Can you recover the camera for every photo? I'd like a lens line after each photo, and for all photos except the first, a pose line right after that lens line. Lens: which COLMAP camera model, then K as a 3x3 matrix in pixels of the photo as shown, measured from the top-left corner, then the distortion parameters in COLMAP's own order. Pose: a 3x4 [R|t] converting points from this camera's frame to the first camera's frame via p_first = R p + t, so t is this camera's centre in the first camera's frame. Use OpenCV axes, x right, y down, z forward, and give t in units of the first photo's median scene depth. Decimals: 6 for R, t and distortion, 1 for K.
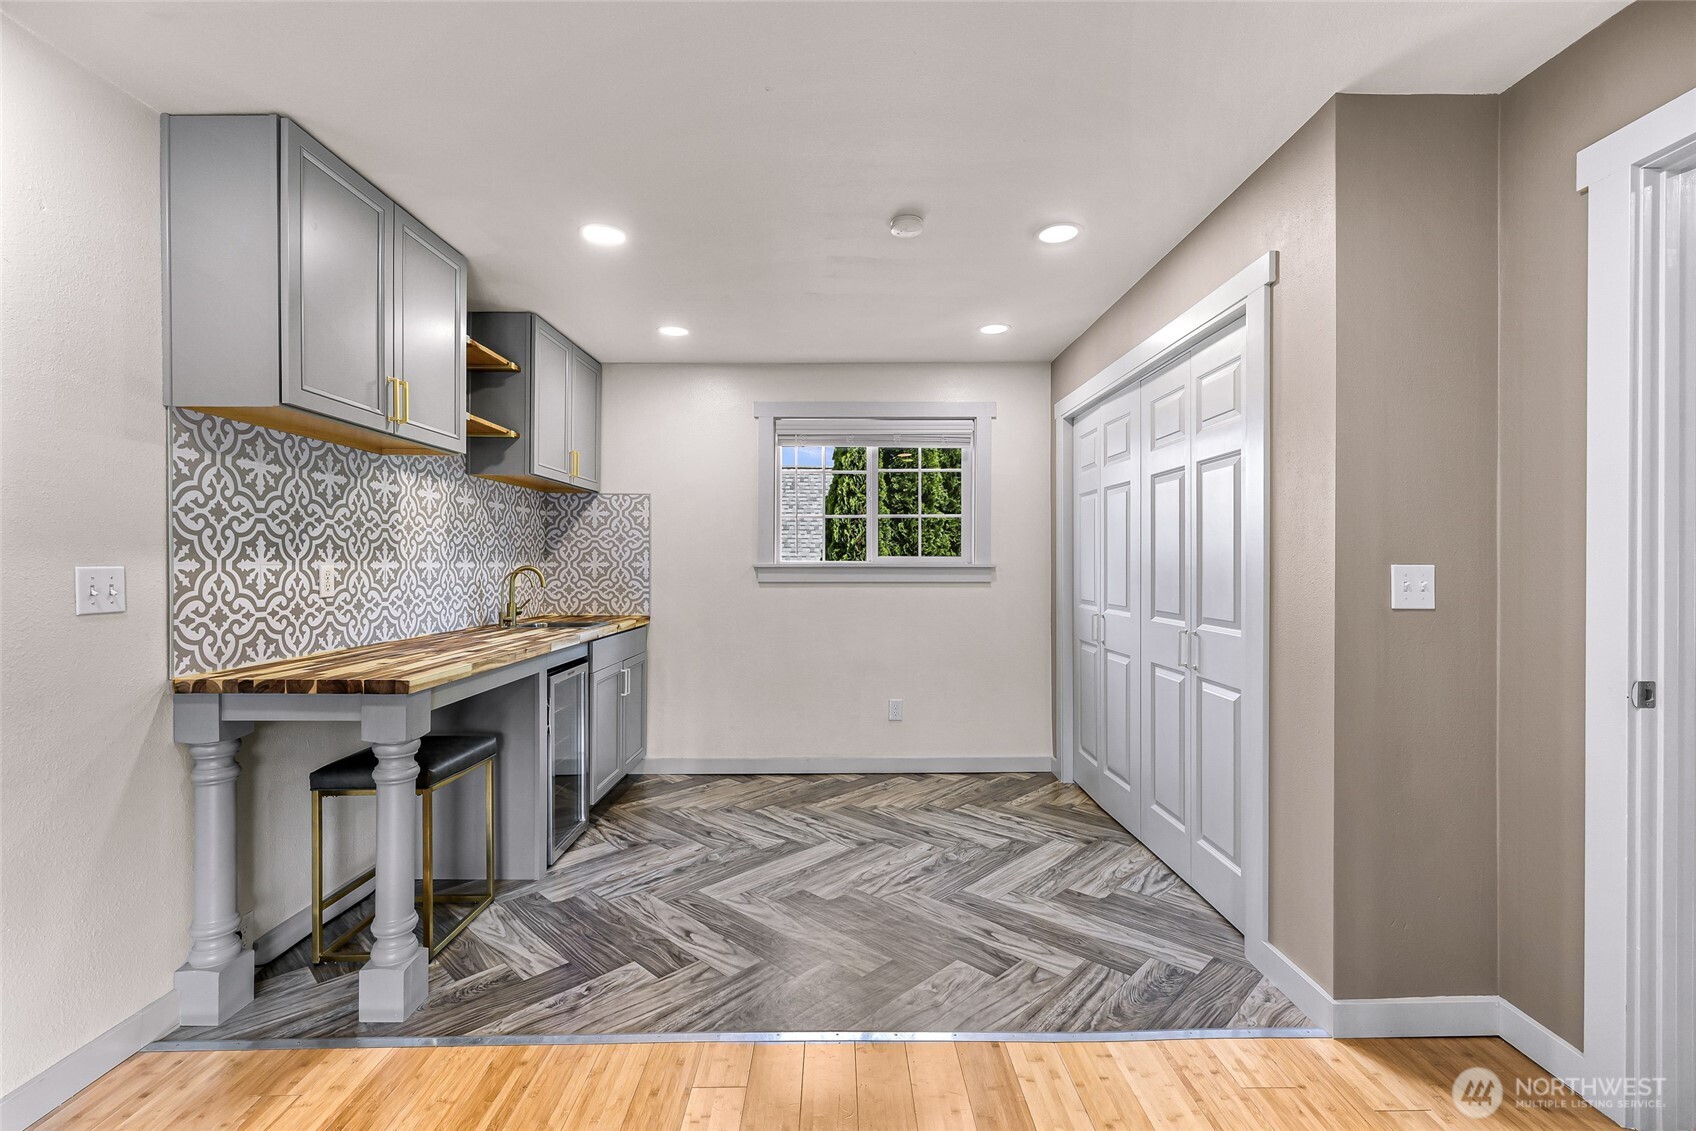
lens RADIAL K [[740.9, 0, 826.8], [0, 740.9, 565.9], [0, 0, 1]] dist [0.007634, 0.000598]
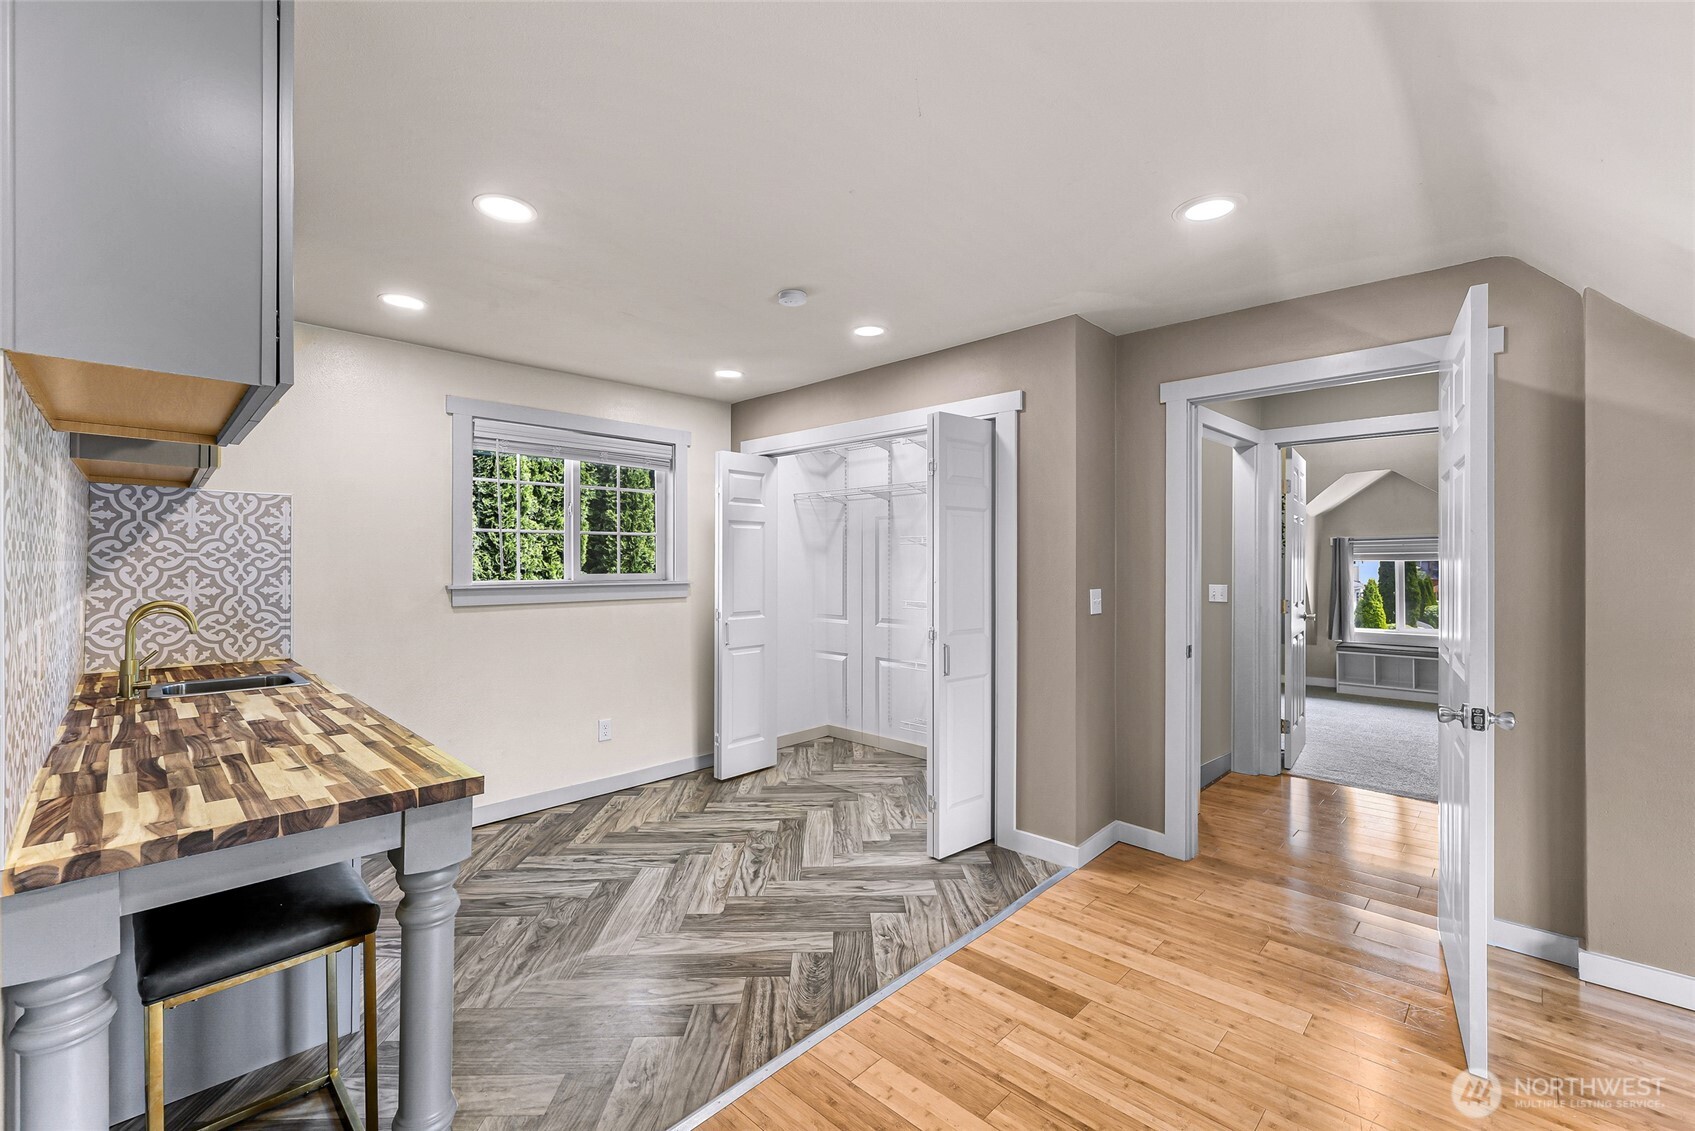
lens RADIAL K [[740.4, 0, 803.1], [0, 740.4, 559.6], [0, 0, 1]] dist [0.007634, 0.000598]
pose [[0.700334, -0.000040, 0.713815, -0.597804], [0.001600, 0.999998, -0.001515, -0.043690], [-0.713813, 0.002203, 0.700333, 0.161813]]
